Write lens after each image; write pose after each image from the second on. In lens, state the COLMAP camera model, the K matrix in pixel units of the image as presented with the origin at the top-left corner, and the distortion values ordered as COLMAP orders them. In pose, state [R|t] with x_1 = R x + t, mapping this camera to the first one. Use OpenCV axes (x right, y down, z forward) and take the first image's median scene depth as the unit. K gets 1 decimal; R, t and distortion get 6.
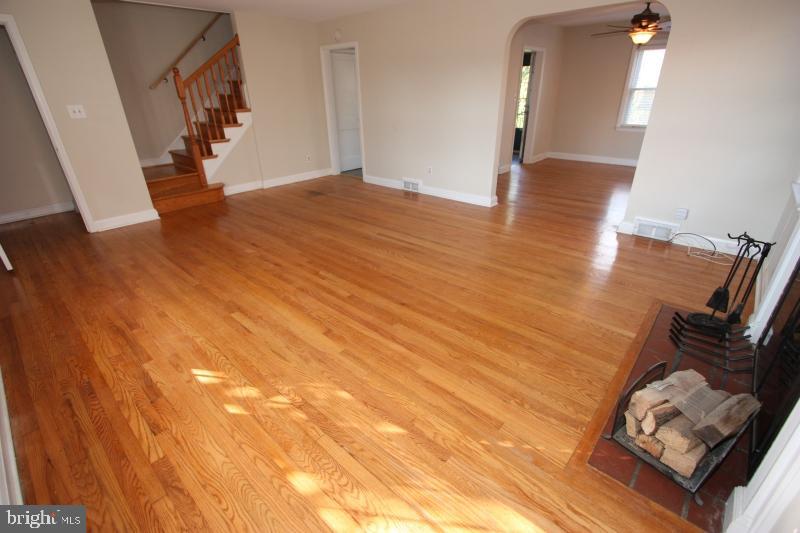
lens RADIAL K [[369.7, 0, 403.1], [0, 369.7, 267.7], [0, 0, 1]] dist [-0.011884, 0.000675]
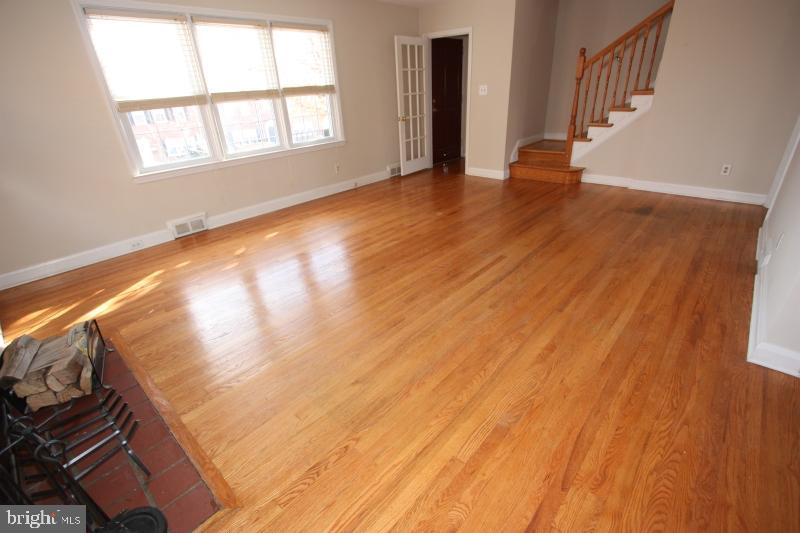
lens RADIAL K [[369.7, 0, 403.1], [0, 369.7, 267.7], [0, 0, 1]] dist [-0.011884, 0.000675]
pose [[0.000708, 0.455918, -0.890021, 0.790222], [-0.392505, 0.818724, 0.419084, -0.387300], [0.919750, 0.349041, 0.179529, 0.796755]]
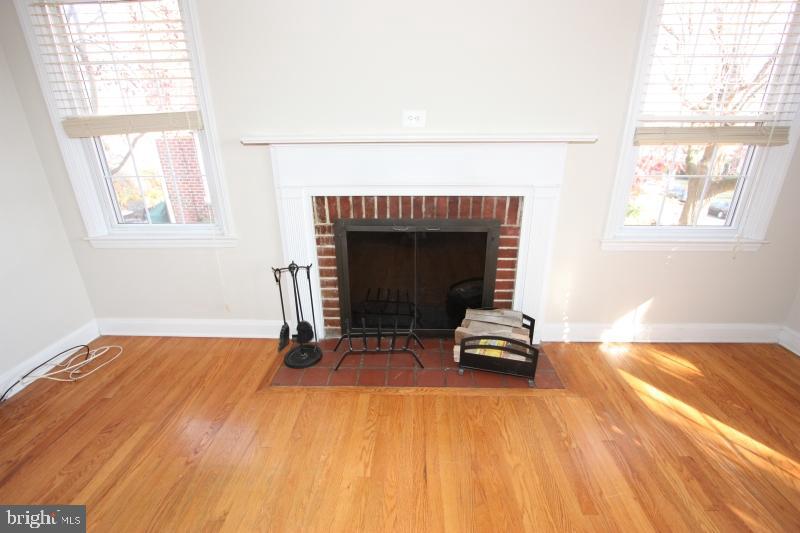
lens RADIAL K [[369.7, 0, 403.1], [0, 369.7, 267.7], [0, 0, 1]] dist [-0.011884, 0.000675]
pose [[-0.642330, -0.255040, 0.722749, 0.011085], [0.349549, 0.741739, 0.572397, -0.345424], [-0.682075, 0.620304, -0.387293, 0.741917]]
